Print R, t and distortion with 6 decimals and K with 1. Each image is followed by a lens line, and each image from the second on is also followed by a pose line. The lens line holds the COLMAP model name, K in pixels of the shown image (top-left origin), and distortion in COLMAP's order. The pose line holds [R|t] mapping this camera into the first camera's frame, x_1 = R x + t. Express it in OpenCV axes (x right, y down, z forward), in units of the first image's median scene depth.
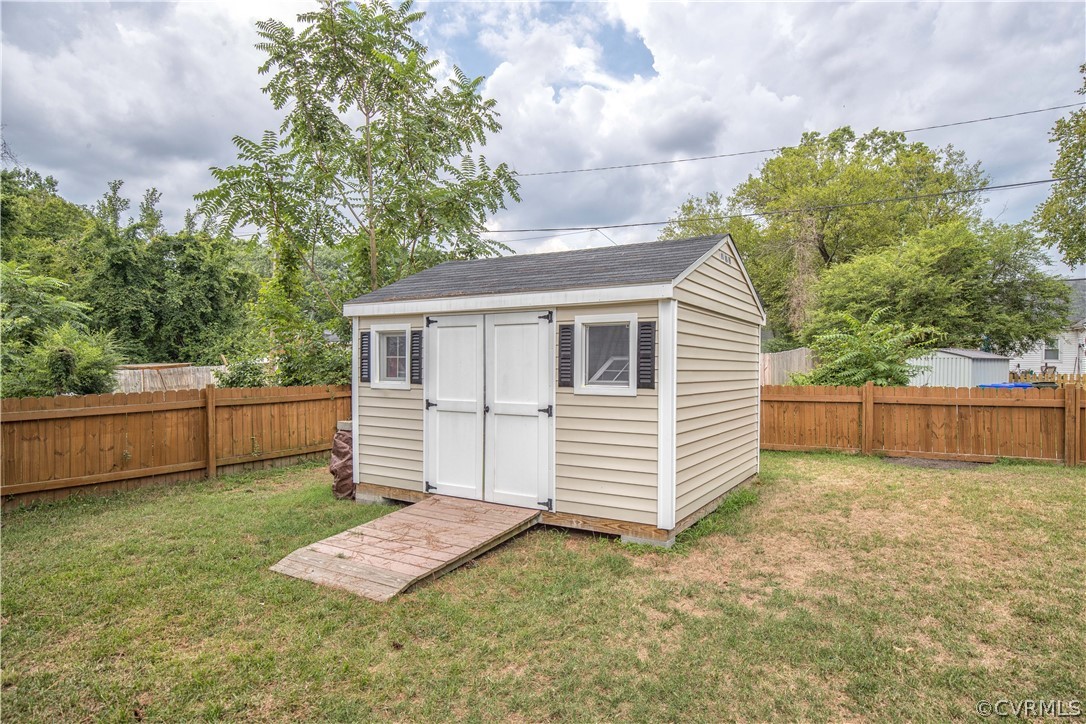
lens RADIAL K [[625.4, 0, 538.2], [0, 625.4, 368.7], [0, 0, 1]] dist [-0.001536, -0.000617]
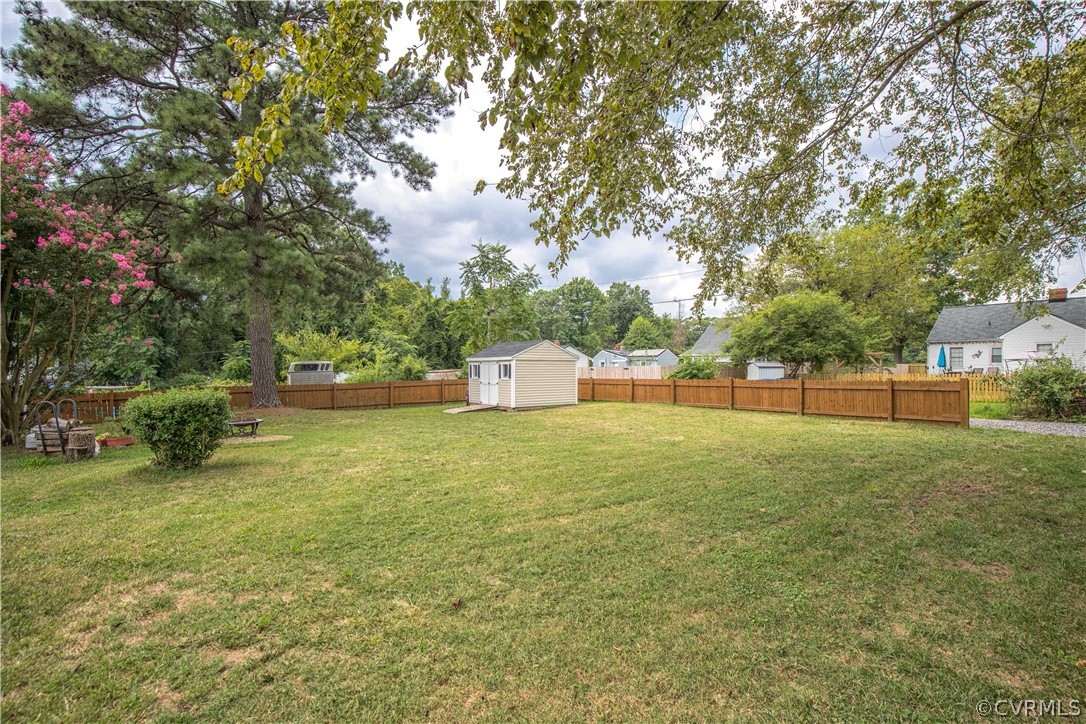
lens RADIAL K [[498.4, 0, 548.0], [0, 498.4, 371.4], [0, 0, 1]] dist [-0.037572, 0.006569]
pose [[0.930254, -0.008452, -0.366818, 0.470490], [0.010539, 0.999938, 0.003688, -0.008318], [0.366764, -0.007297, 0.930285, -0.622104]]
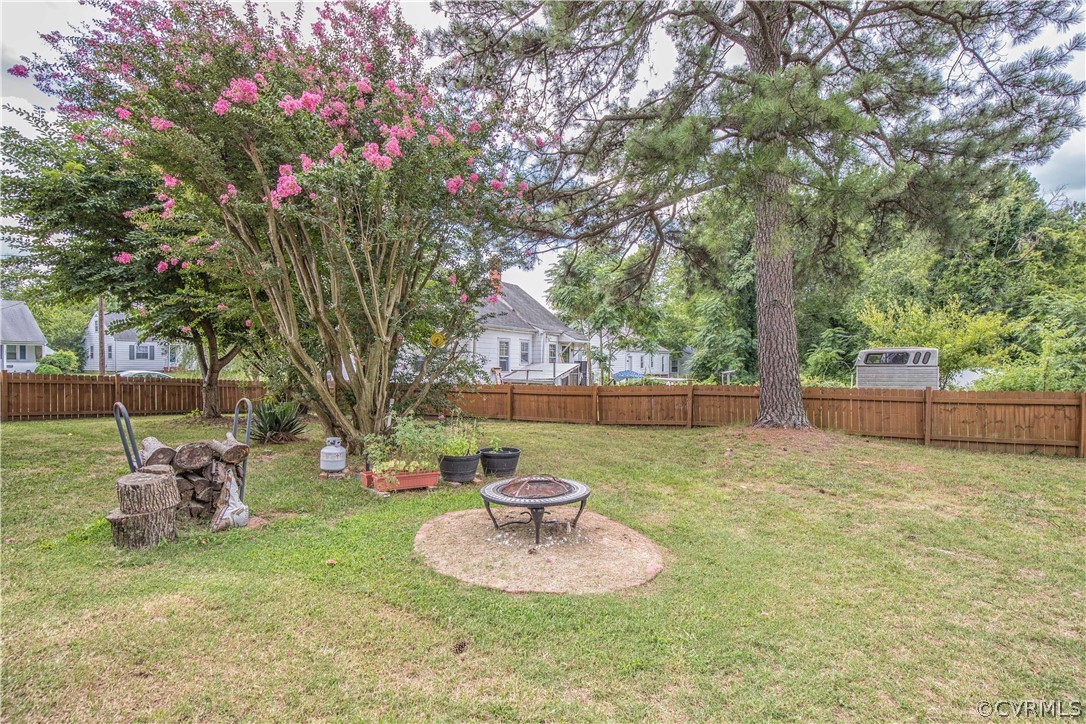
lens RADIAL K [[523.0, 0, 574.5], [0, 523.0, 362.2], [0, 0, 1]] dist [-0.000784, -0.000047]
pose [[0.128957, -0.005602, -0.991634, 0.119860], [-0.014241, 0.999870, -0.007501, -0.001598], [0.991548, 0.015089, 0.128860, -0.205068]]
